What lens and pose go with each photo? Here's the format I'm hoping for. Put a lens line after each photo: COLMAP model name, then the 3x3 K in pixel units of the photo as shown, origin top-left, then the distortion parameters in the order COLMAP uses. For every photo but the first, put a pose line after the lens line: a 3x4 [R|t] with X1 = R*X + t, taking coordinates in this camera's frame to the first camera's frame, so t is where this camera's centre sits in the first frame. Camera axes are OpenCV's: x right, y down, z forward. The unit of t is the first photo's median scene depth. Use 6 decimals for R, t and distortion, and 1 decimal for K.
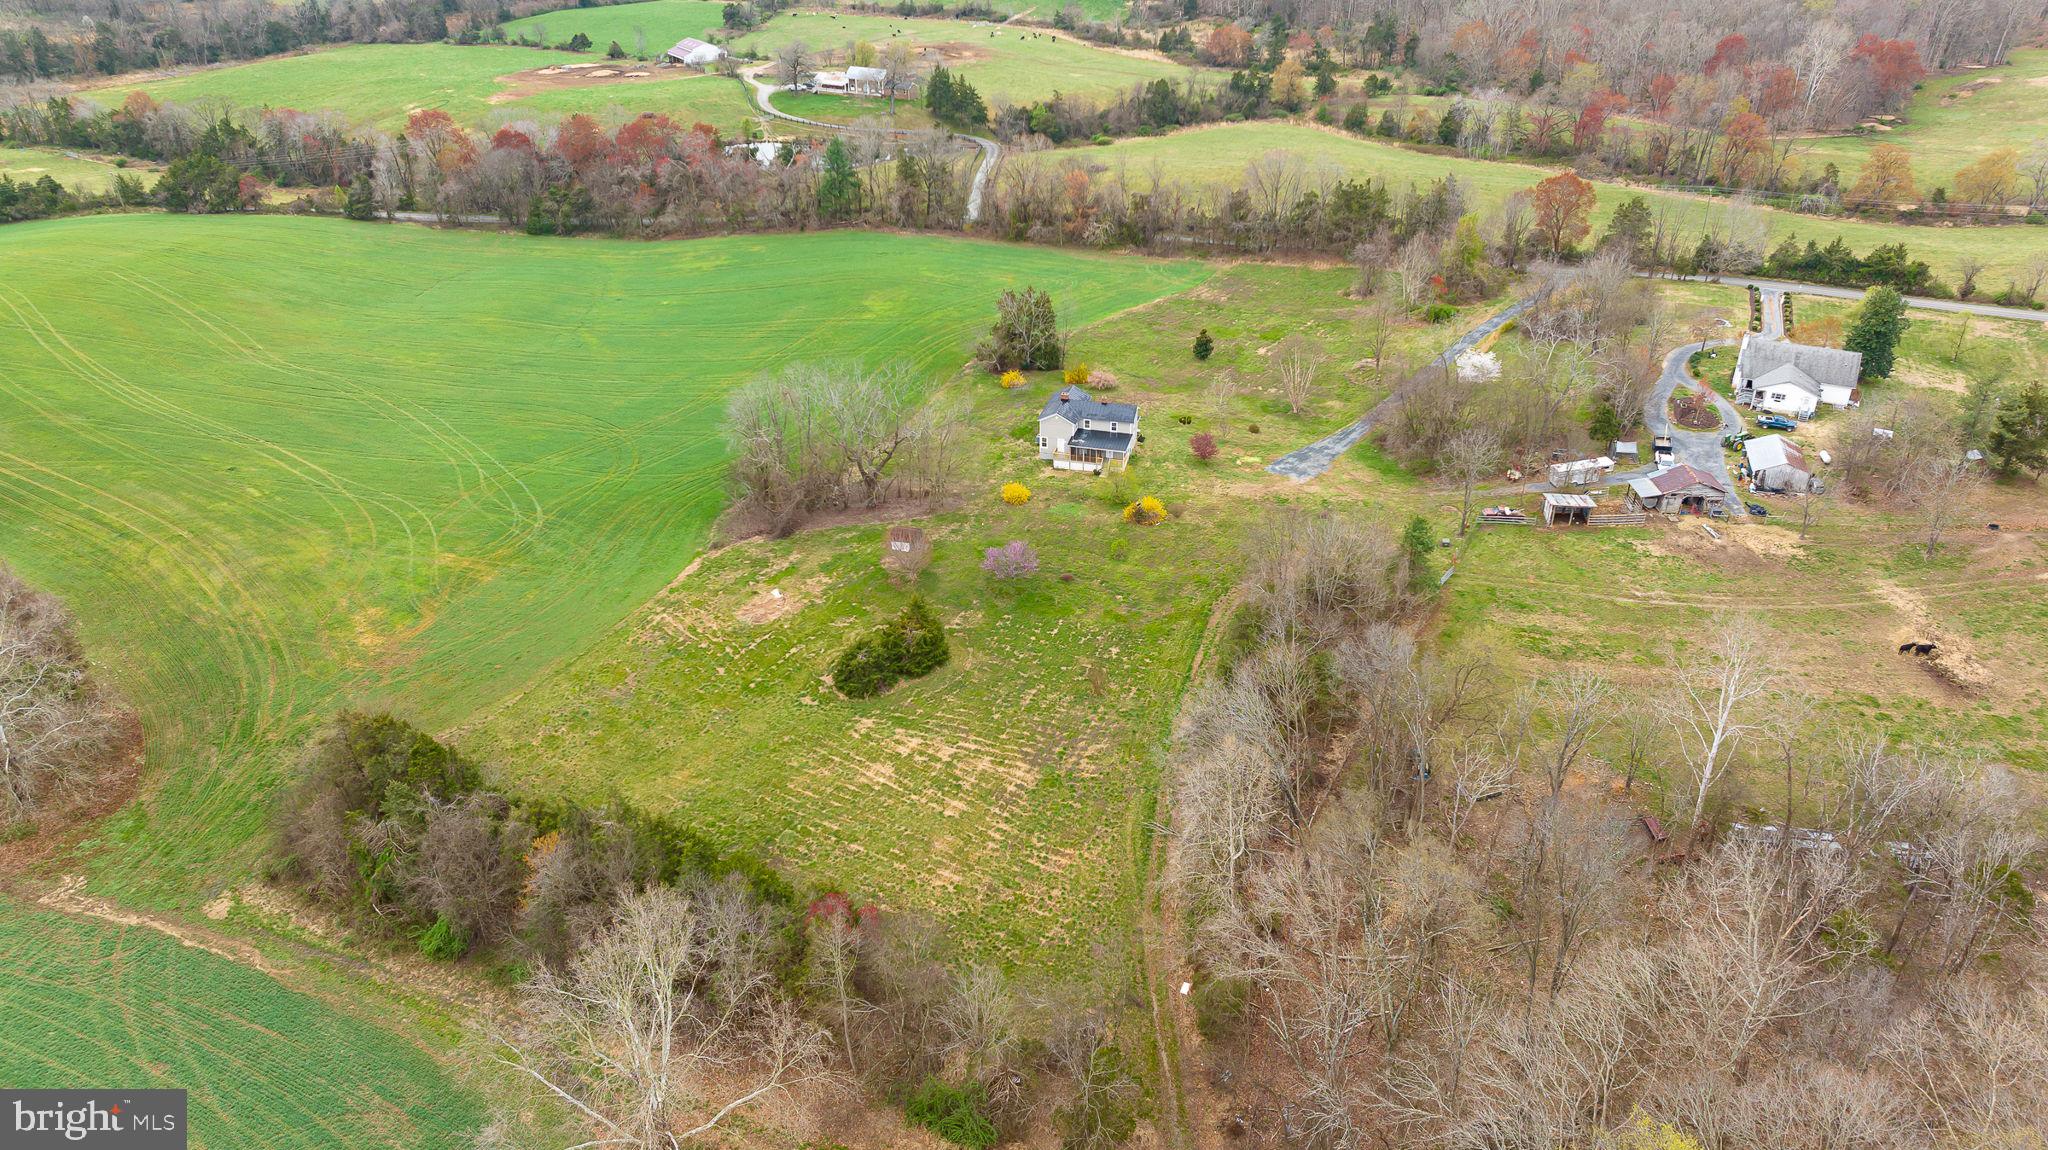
lens RADIAL K [[1442.7, 0, 1032.4], [0, 1442.7, 568.0], [0, 0, 1]] dist [-0.029927, 0.024533]
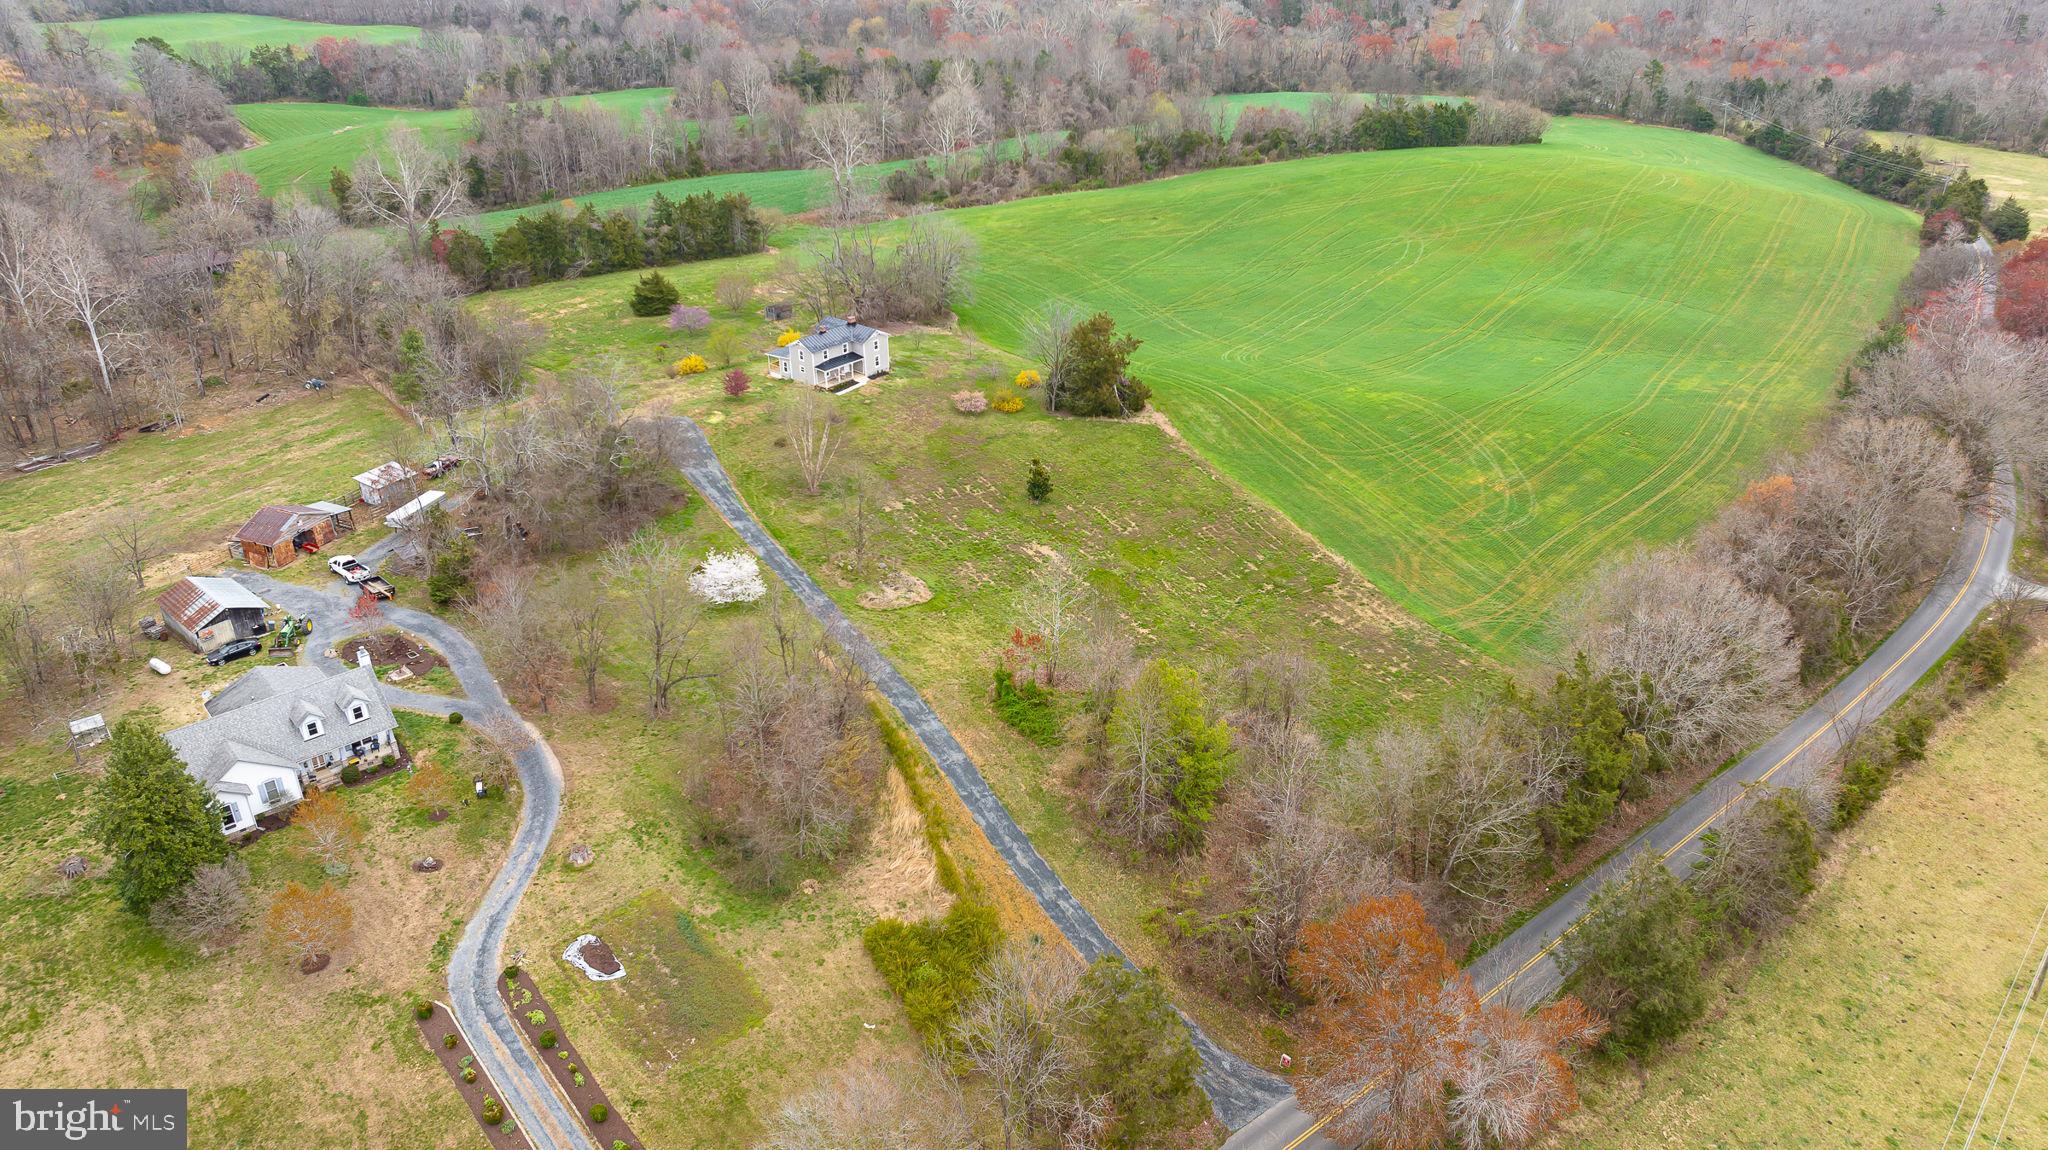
lens RADIAL K [[1442.7, 0, 1033.4], [0, 1442.7, 576.6], [0, 0, 1]] dist [-0.029927, 0.024533]
pose [[-0.423533, 0.418961, -0.803176, 0.840022], [-0.451554, 0.670981, 0.588119, -0.636795], [0.785314, 0.611765, -0.094999, 1.268482]]
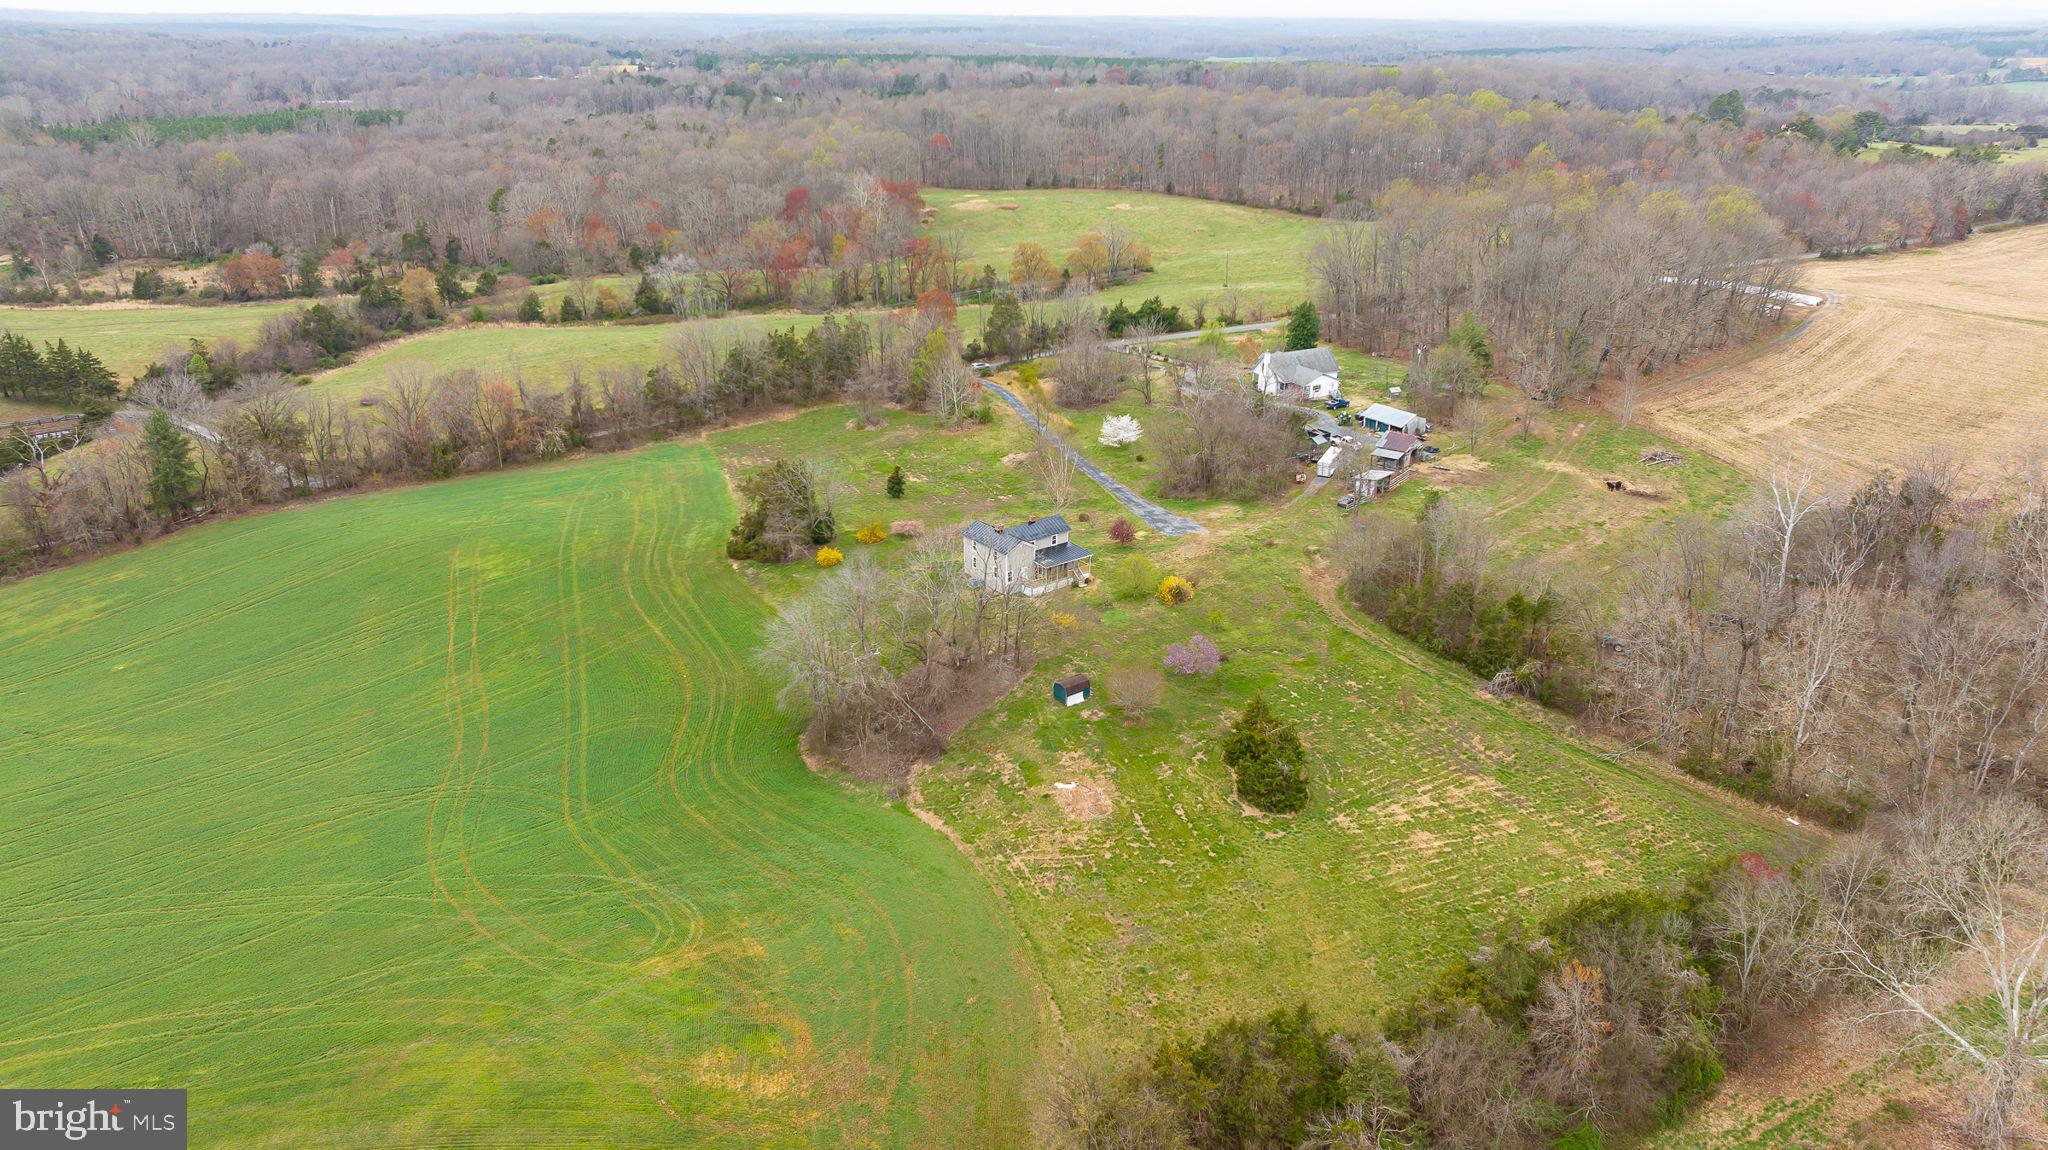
lens RADIAL K [[1442.7, 0, 1033.4], [0, 1442.7, 579.6], [0, 0, 1]] dist [-0.029927, 0.024533]
pose [[0.607461, -0.292953, 0.738356, -0.654870], [0.391269, 0.919279, 0.042831, -0.115668], [-0.691302, 0.262878, 0.673050, 0.341399]]
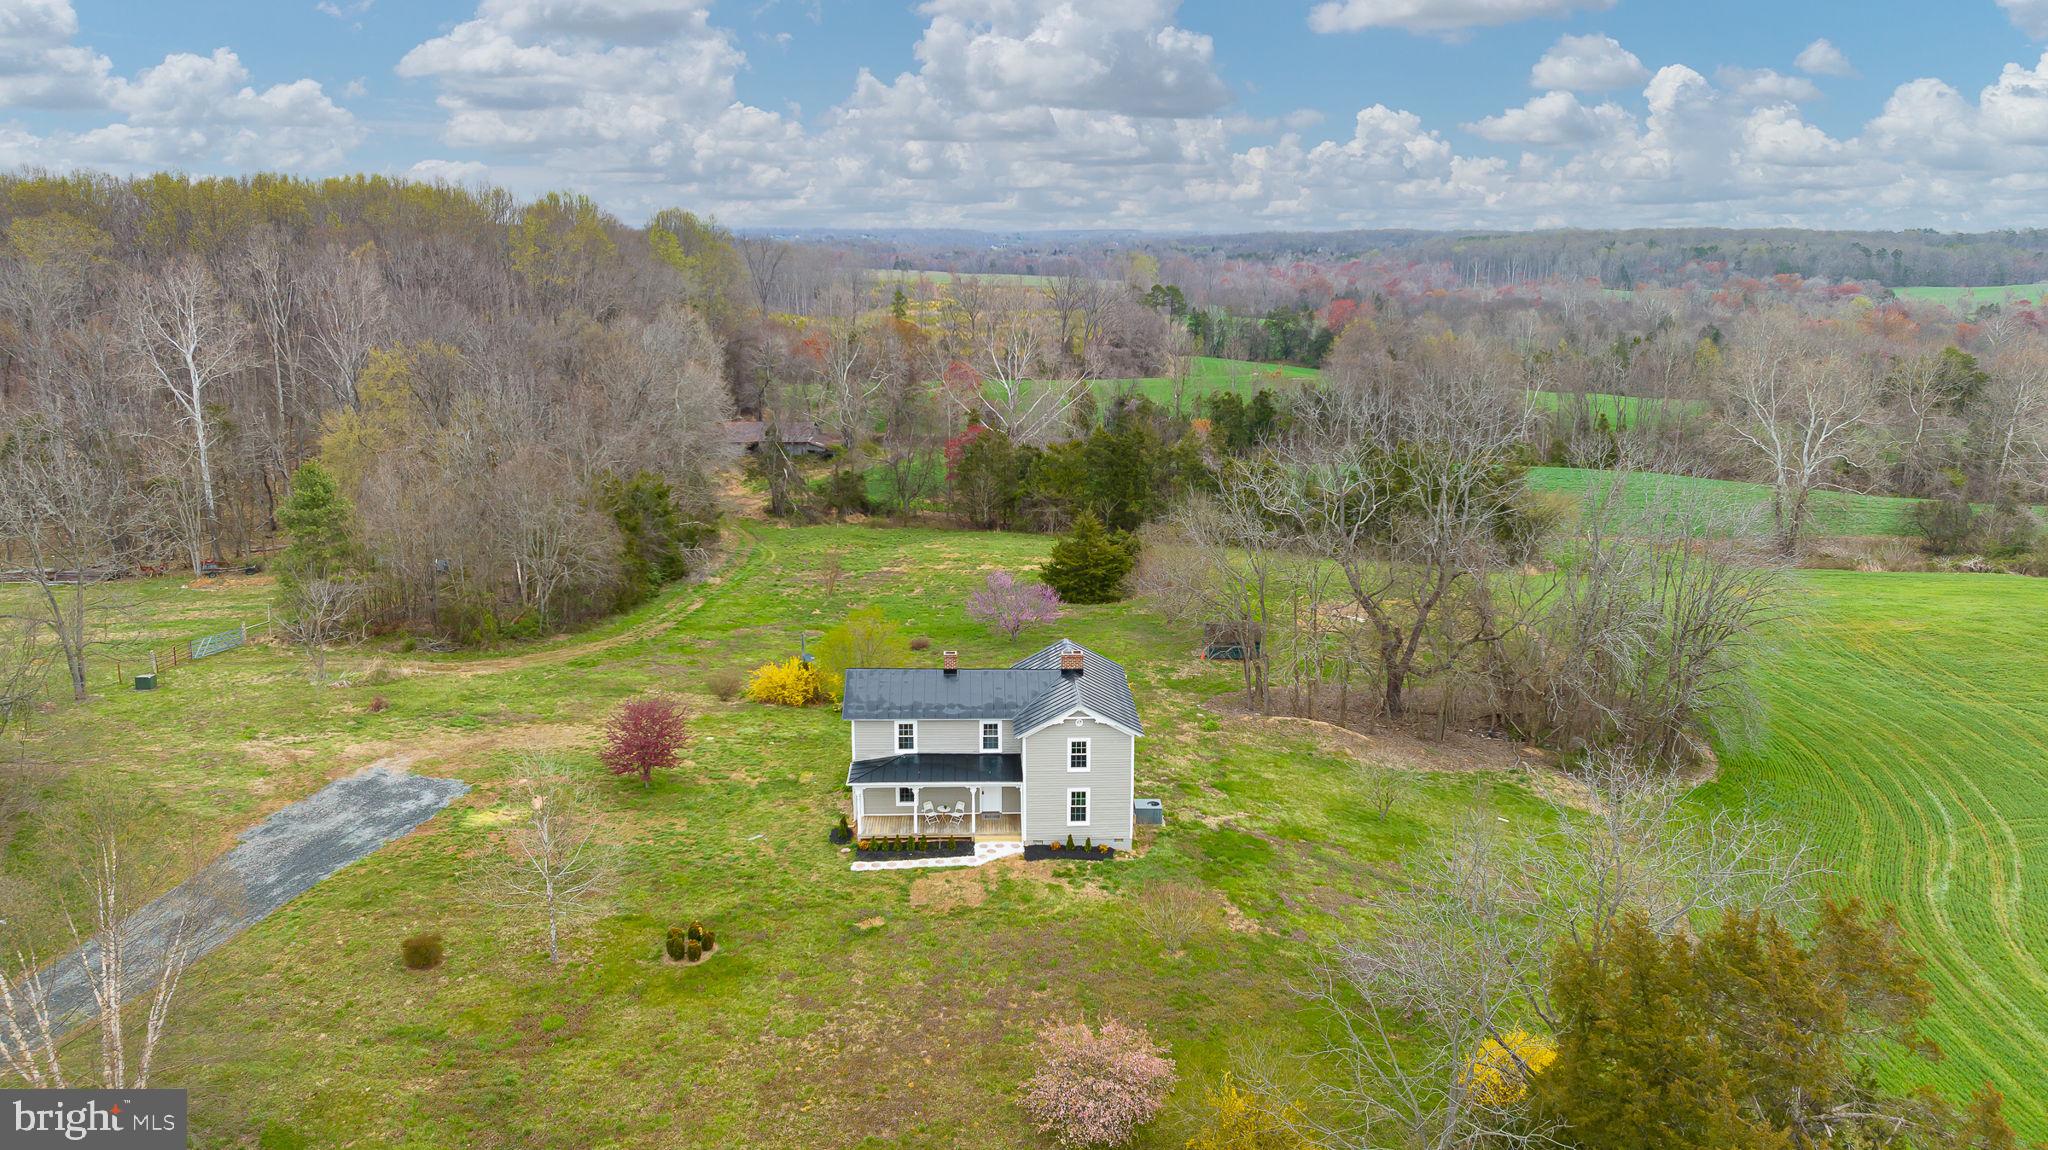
lens RADIAL K [[1442.7, 0, 1034.2], [0, 1442.7, 578.6], [0, 0, 1]] dist [-0.029927, 0.024533]
pose [[-0.957804, 0.060244, -0.281039, 0.117901], [-0.148453, 0.733579, 0.663192, -0.336748], [0.246118, 0.676929, -0.693681, 1.172488]]
